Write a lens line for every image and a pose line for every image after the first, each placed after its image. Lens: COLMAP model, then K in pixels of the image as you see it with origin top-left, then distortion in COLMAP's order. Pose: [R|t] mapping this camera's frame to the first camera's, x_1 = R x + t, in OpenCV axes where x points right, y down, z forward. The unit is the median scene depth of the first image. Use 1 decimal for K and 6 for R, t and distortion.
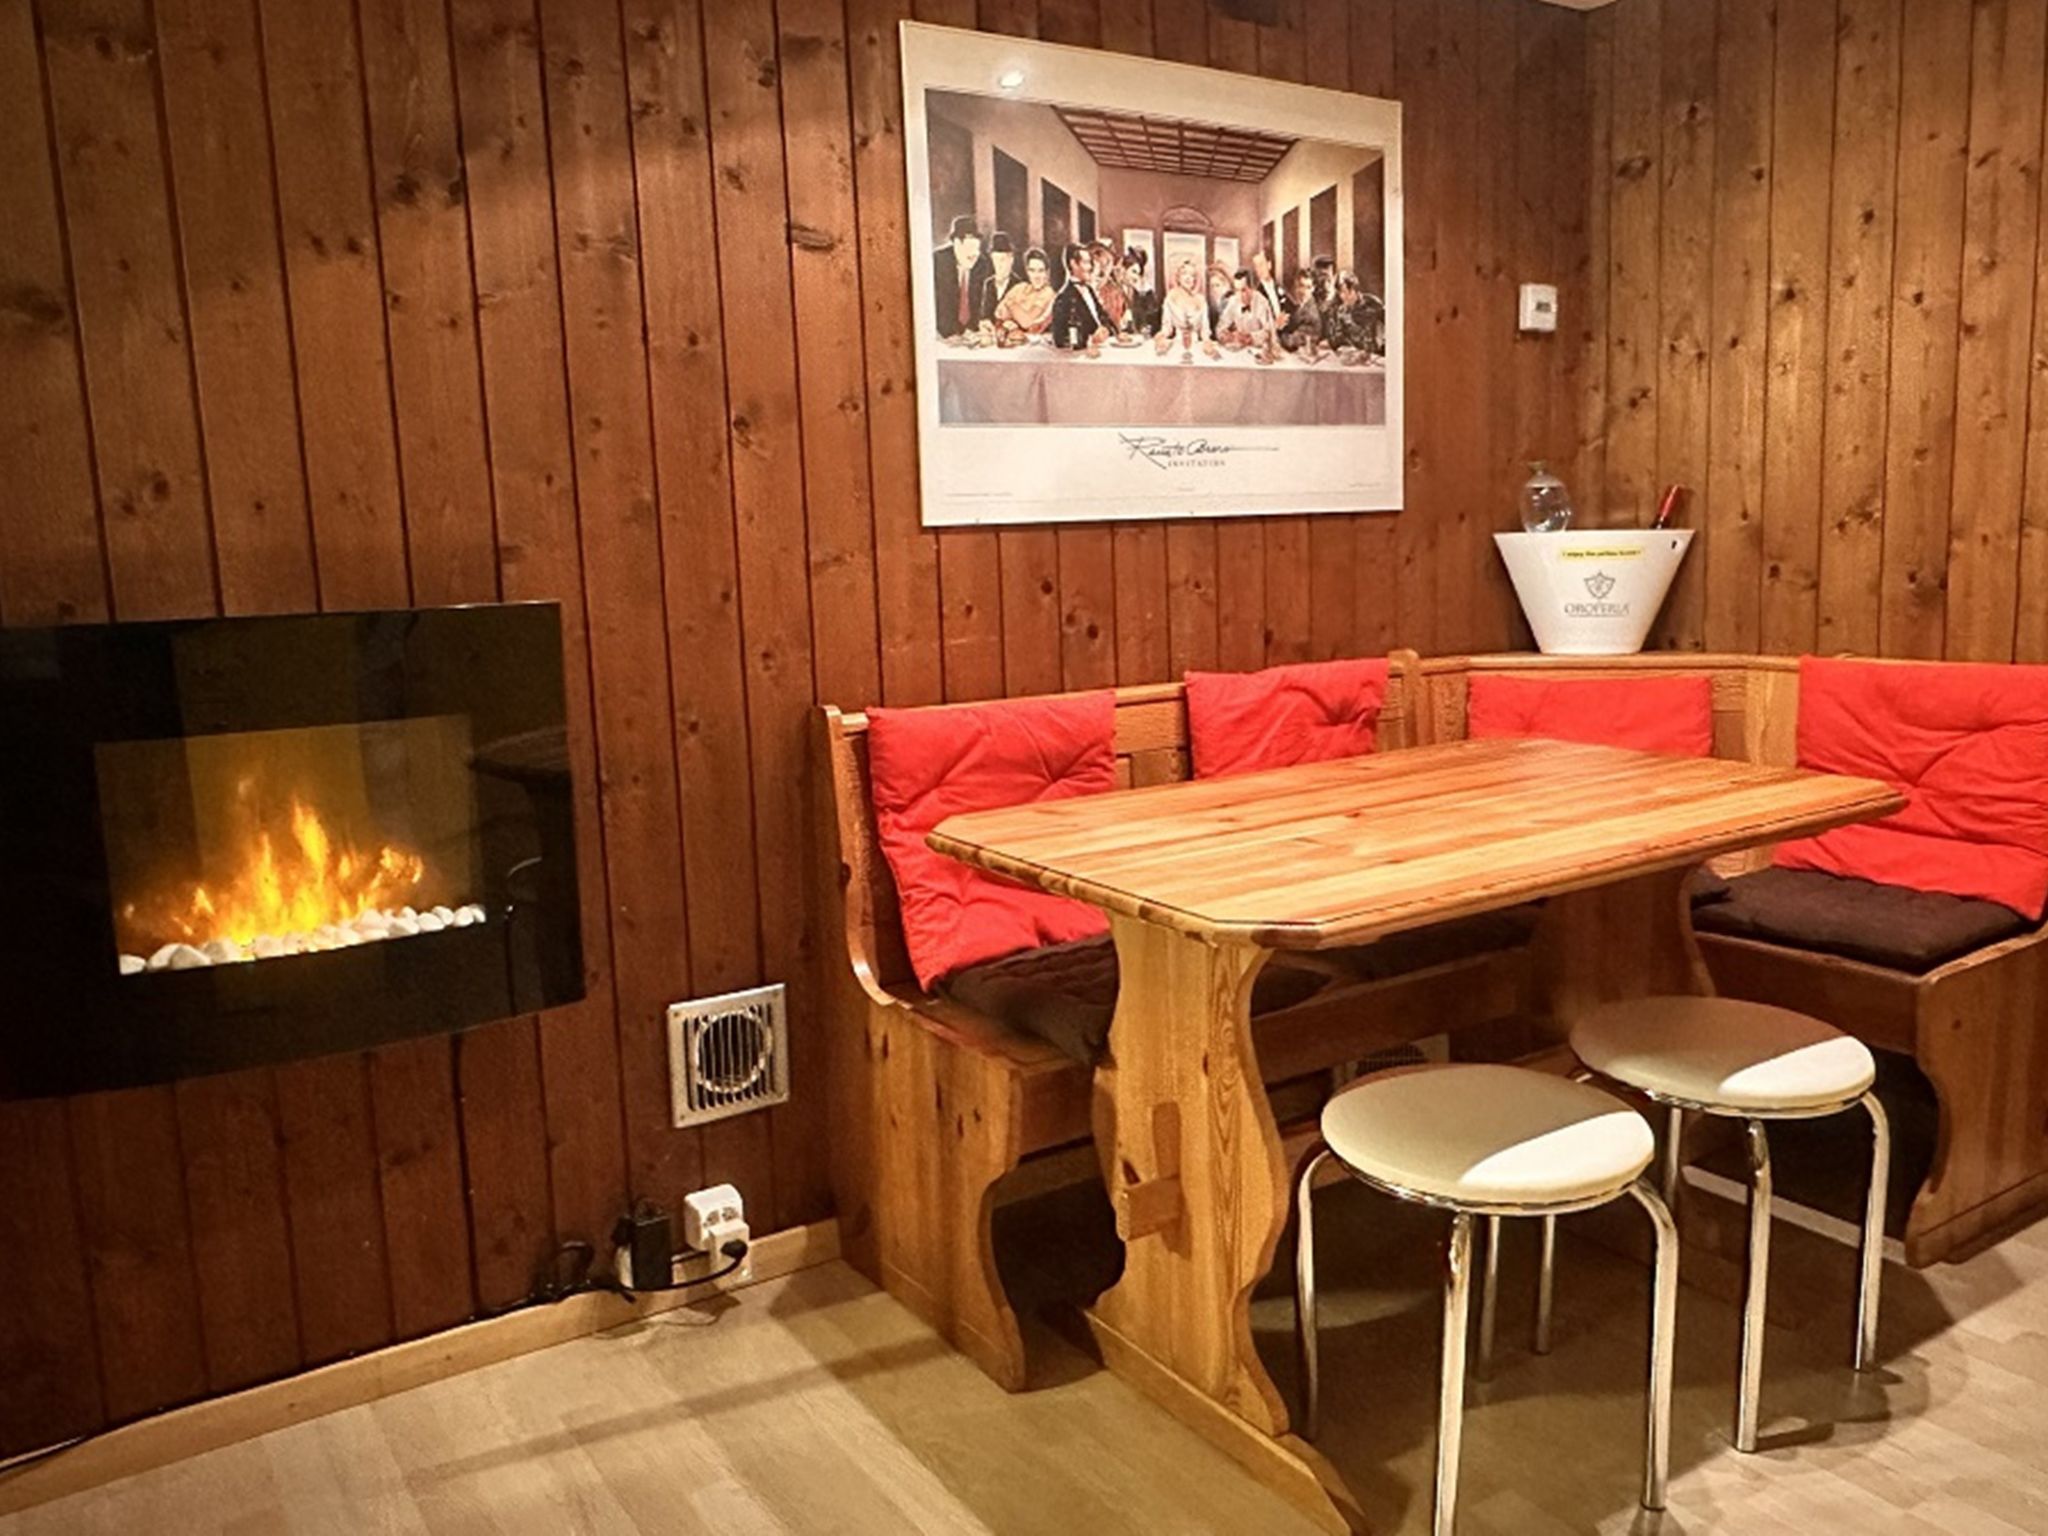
lens RADIAL K [[1571.5, 0, 1028.4], [0, 1571.5, 780.2], [0, 0, 1]] dist [-0.003870, -0.003889]
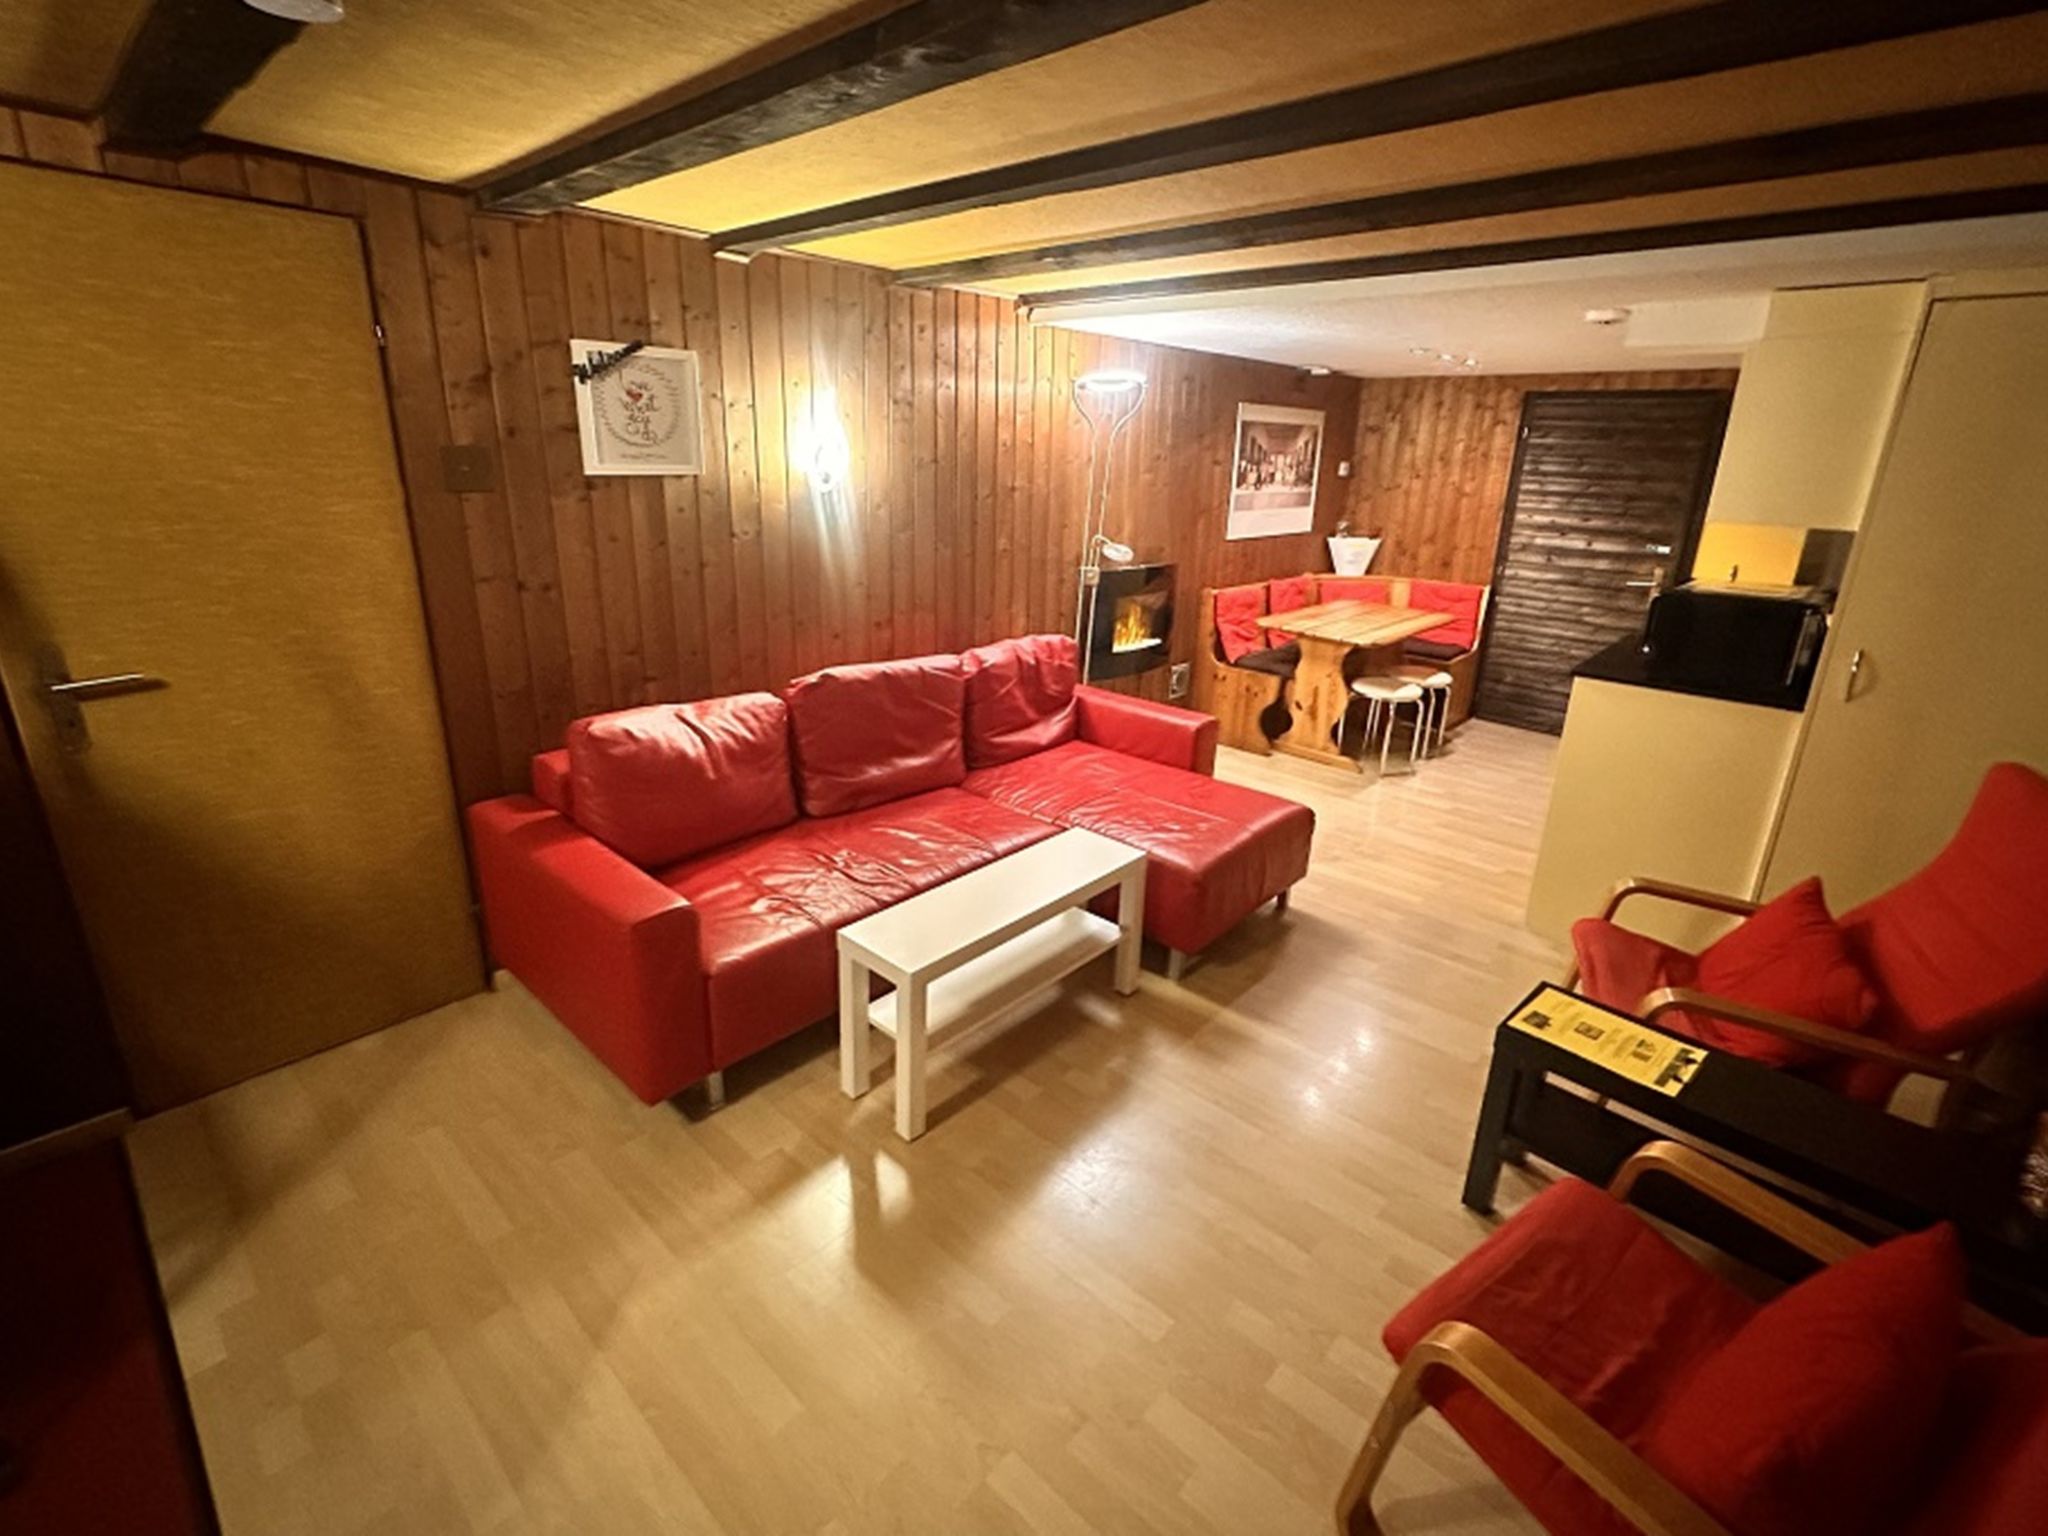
lens RADIAL K [[930.4, 0, 1024.7], [0, 930.4, 747.0], [0, 0, 1]] dist [-0.002454, -0.000097]
pose [[0.967610, -0.014542, 0.252031, -1.047298], [-0.023376, 0.988889, 0.146807, 0.012721], [-0.251365, -0.147944, 0.956519, -1.016295]]
